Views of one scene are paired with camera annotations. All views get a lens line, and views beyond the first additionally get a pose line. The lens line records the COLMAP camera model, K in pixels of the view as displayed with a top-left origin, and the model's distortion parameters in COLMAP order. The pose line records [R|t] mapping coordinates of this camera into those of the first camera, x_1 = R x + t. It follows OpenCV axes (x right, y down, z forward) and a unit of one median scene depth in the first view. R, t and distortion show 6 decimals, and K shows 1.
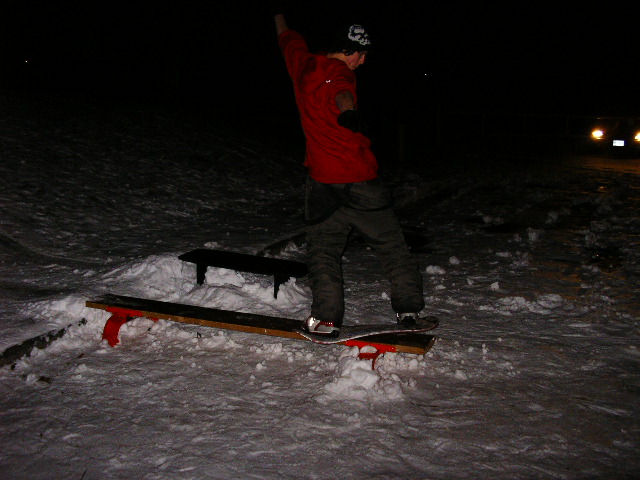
lens RADIAL K [[724.0, 0, 320.0], [0, 724.0, 240.0], [0, 0, 1]] dist [-0.162634, 0.047083]
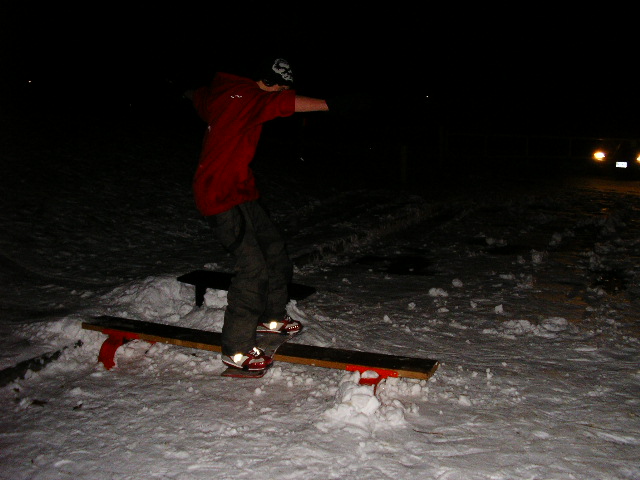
lens RADIAL K [[724.0, 0, 320.0], [0, 724.0, 240.0], [0, 0, 1]] dist [-0.162634, 0.047083]
pose [[0.999987, 0.003989, -0.003089, 0.001700], [-0.004078, 0.999565, -0.029210, -0.000961], [0.002971, 0.029222, 0.999569, 0.018586]]
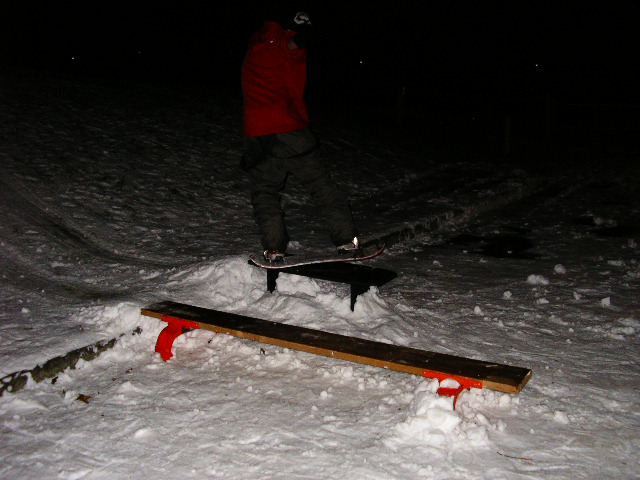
lens RADIAL K [[724.0, 0, 320.0], [0, 724.0, 240.0], [0, 0, 1]] dist [-0.162634, 0.047083]
pose [[0.989289, 0.023778, -0.144018, 0.027302], [-0.021972, 0.999659, 0.014118, -0.019536], [0.144305, -0.010802, 0.989474, 0.127774]]
